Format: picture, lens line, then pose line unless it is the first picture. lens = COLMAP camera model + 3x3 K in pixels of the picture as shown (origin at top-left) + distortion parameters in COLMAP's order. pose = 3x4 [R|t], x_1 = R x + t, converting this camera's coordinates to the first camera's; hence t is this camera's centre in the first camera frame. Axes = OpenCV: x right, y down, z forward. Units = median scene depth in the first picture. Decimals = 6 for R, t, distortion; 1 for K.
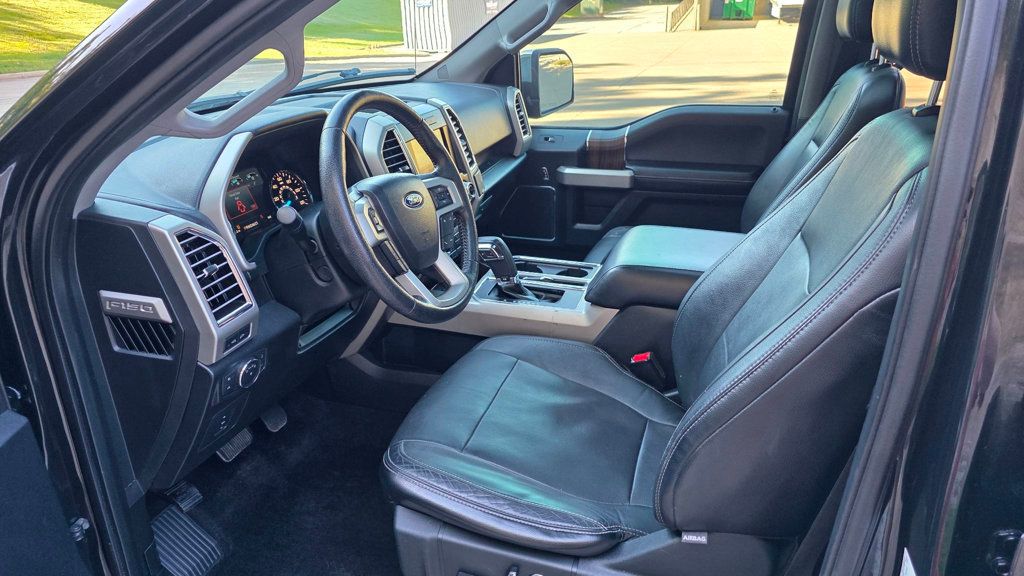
lens RADIAL K [[694.5, 0, 517.2], [0, 694.5, 287.8], [0, 0, 1]] dist [0.027244, -0.015556]
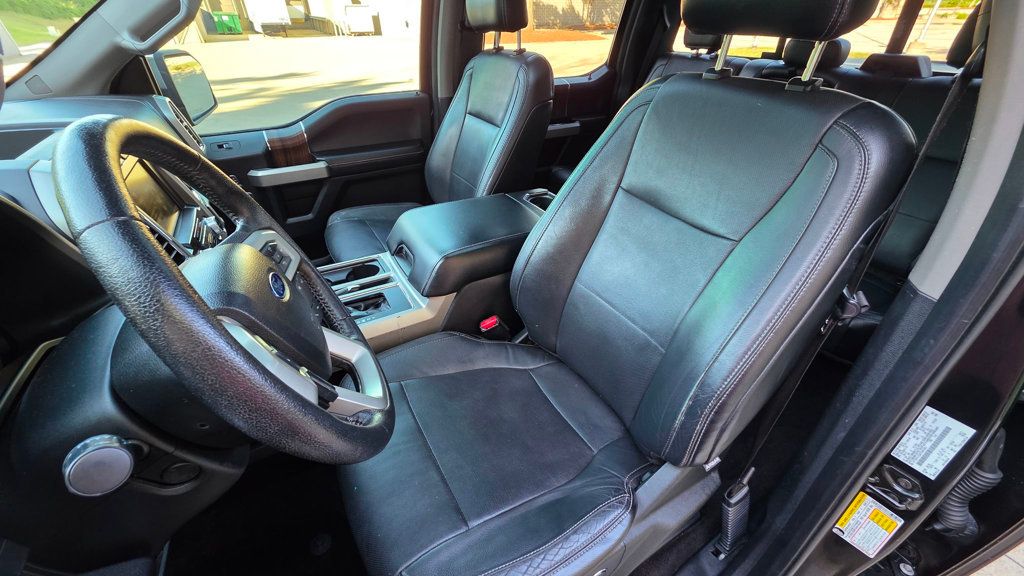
lens RADIAL K [[407.0, 0, 516.4], [0, 407.0, 284.2], [0, 0, 1]] dist [0.000353, -0.000089]
pose [[0.677956, -0.389760, 0.623268, -0.118033], [0.268258, 0.920570, 0.283881, -0.087829], [-0.684407, -0.025263, 0.728662, 0.289763]]
